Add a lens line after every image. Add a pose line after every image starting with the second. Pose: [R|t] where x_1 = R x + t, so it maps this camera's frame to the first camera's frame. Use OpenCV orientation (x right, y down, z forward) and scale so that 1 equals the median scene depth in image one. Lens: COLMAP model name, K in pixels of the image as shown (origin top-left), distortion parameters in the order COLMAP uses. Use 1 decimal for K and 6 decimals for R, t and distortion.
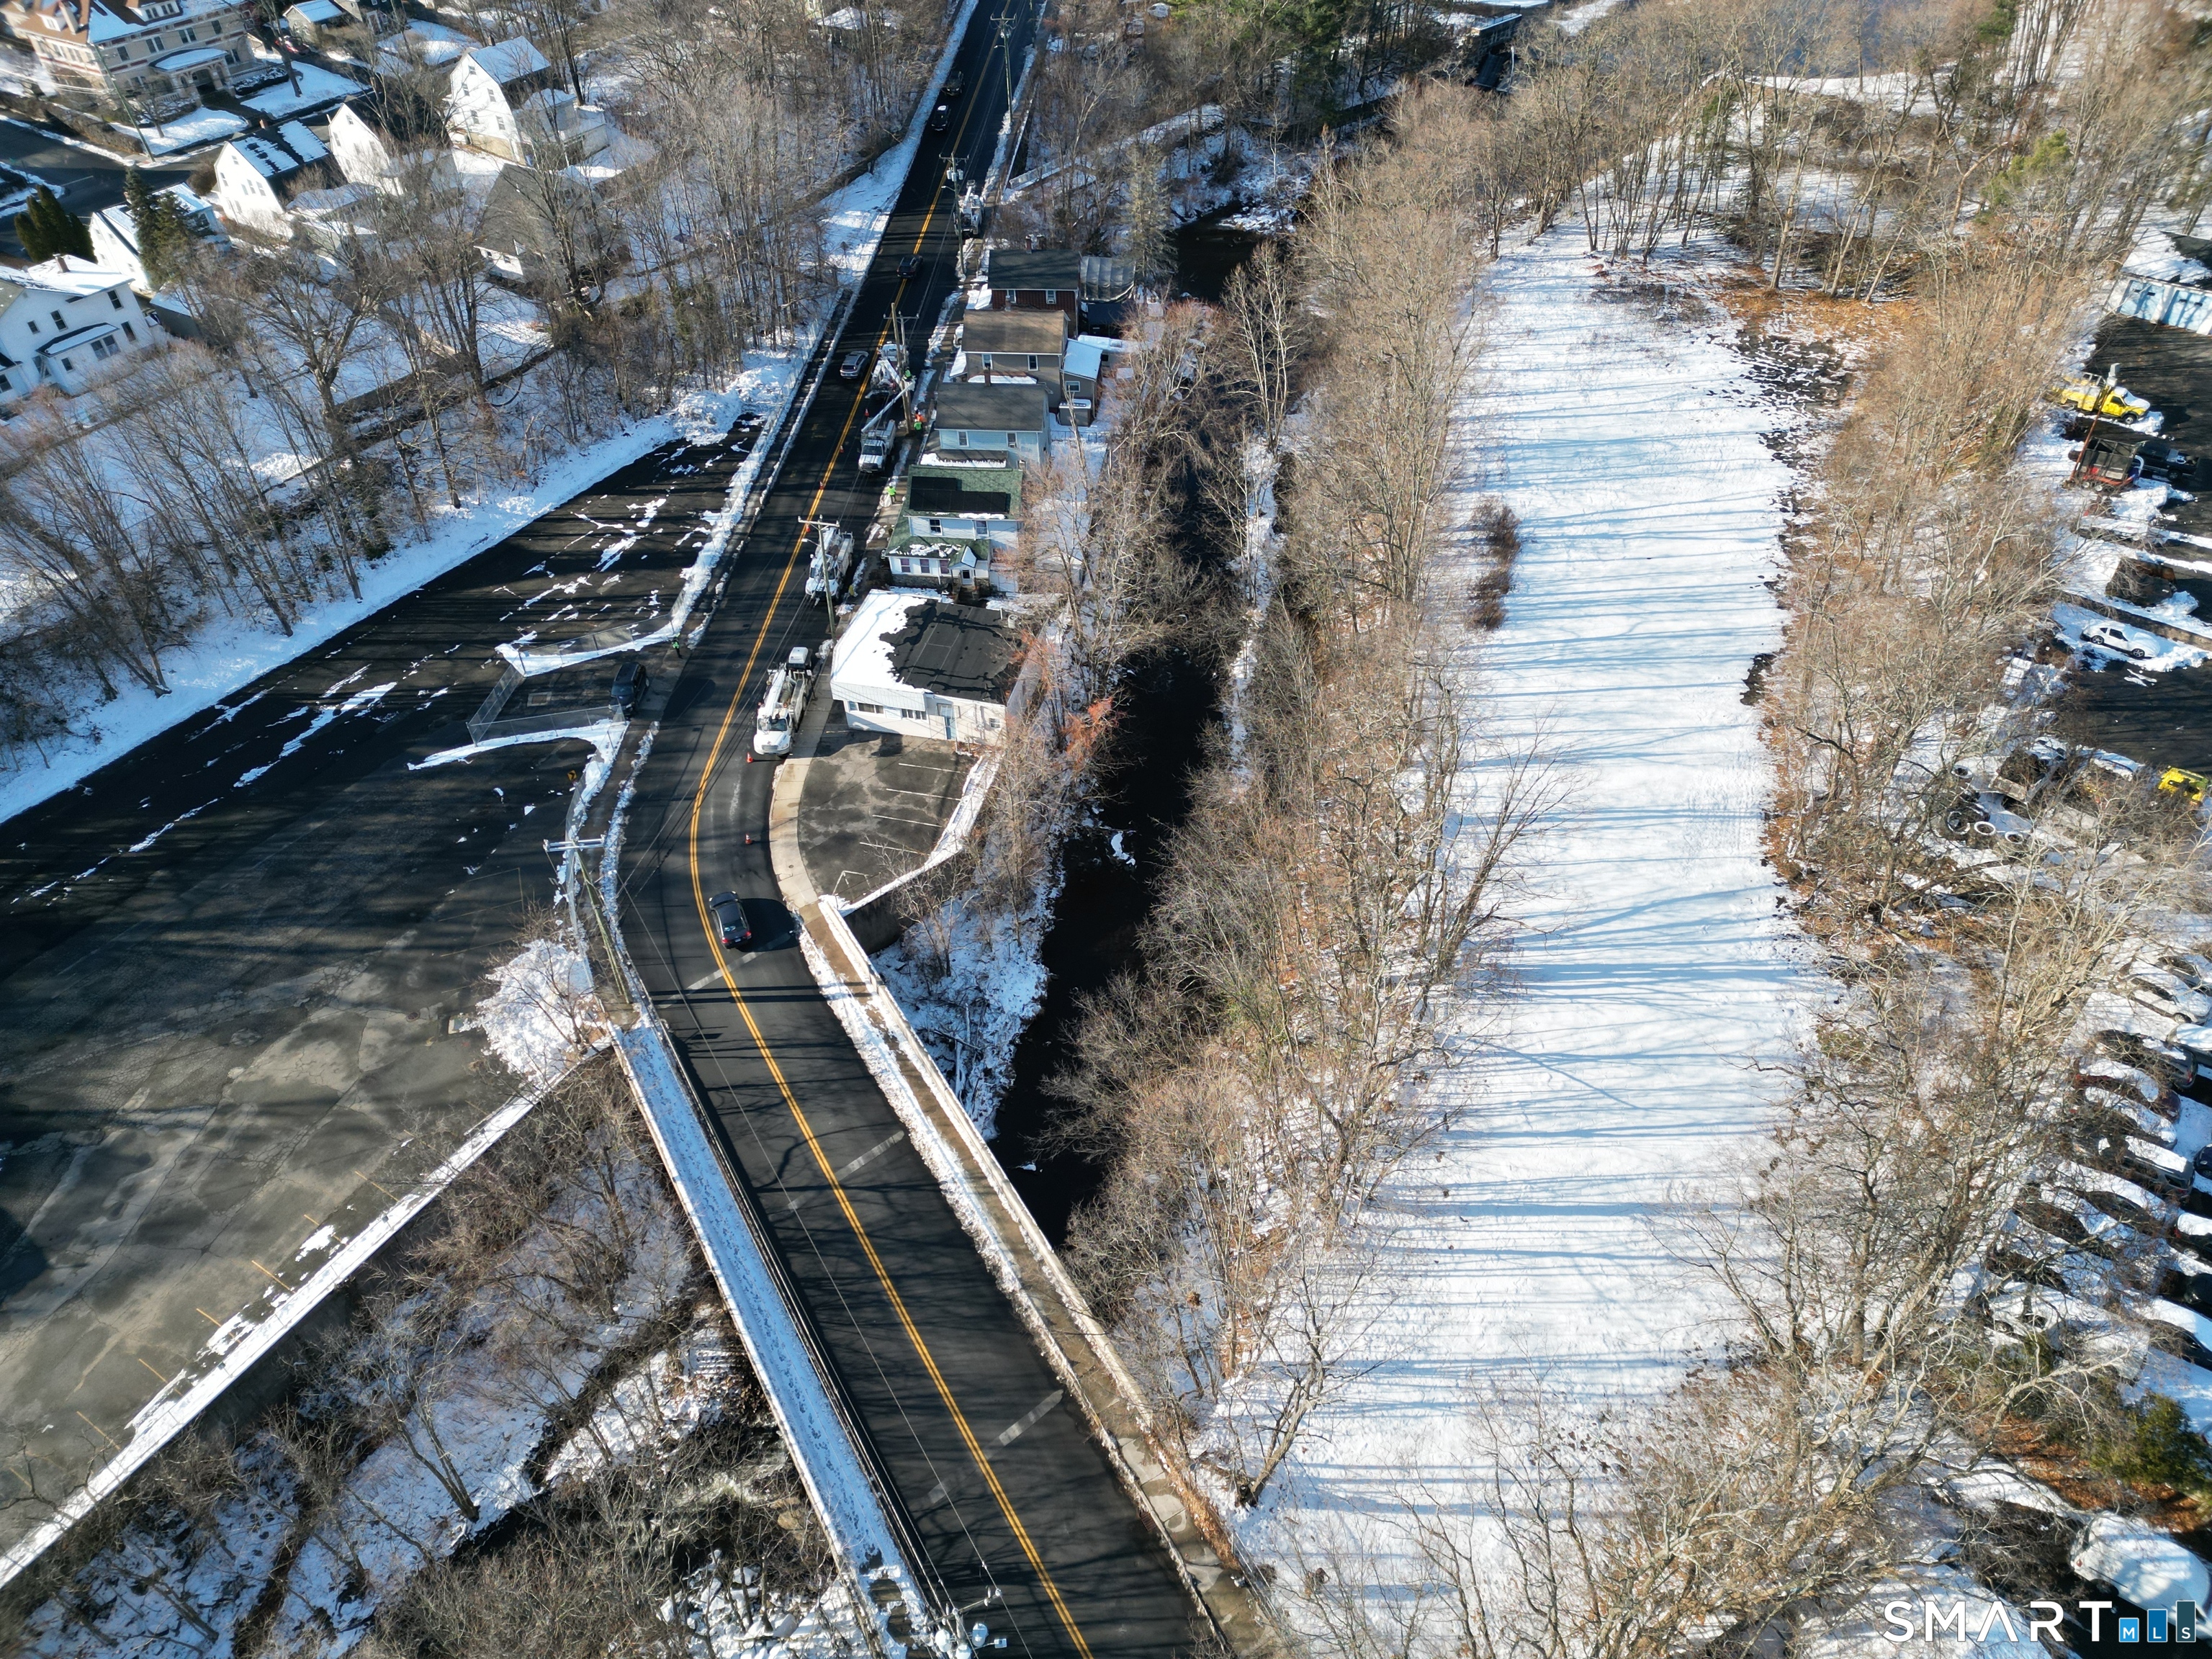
lens RADIAL K [[1504.0, 0, 1099.4], [0, 1504.0, 828.5], [0, 0, 1]] dist [0.021871, -0.010464]
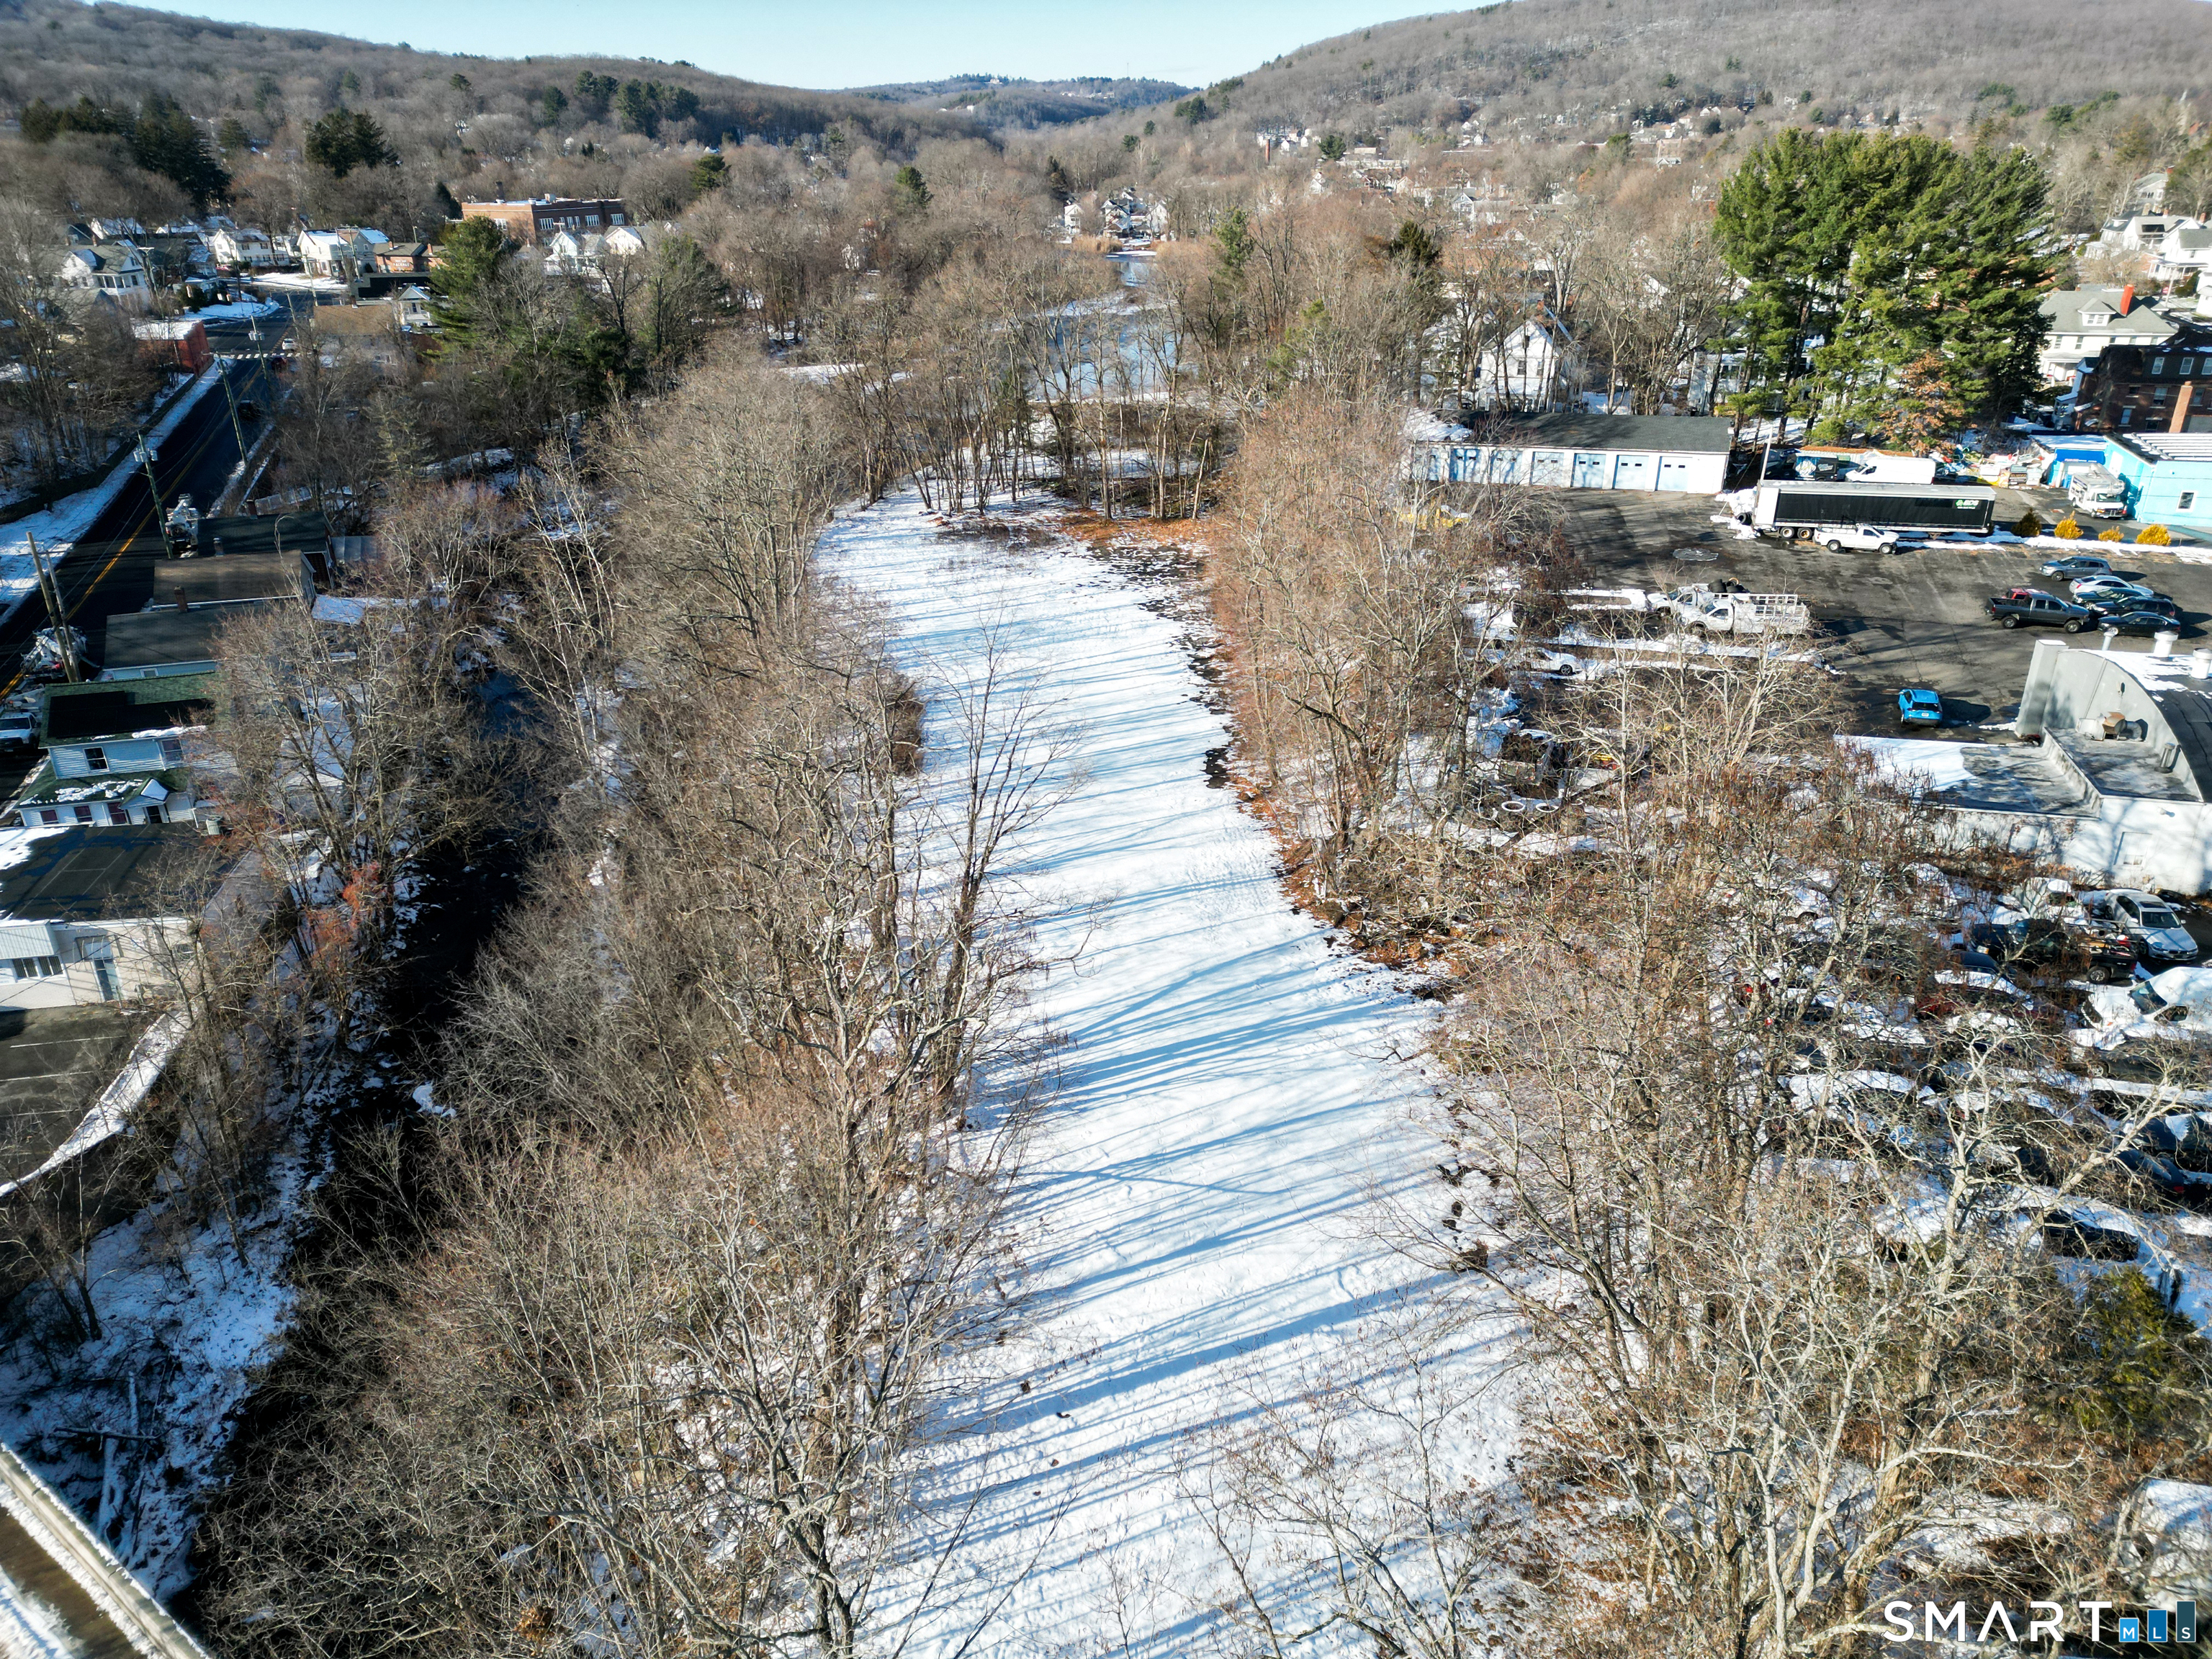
lens RADIAL K [[1504.0, 0, 1113.5], [0, 1504.0, 826.3], [0, 0, 1]] dist [0.021871, -0.010464]
pose [[0.909219, -0.135051, 0.393805, 0.040079], [0.256914, 0.926339, -0.275485, 0.150803], [-0.327592, 0.351650, 0.876941, 0.276829]]
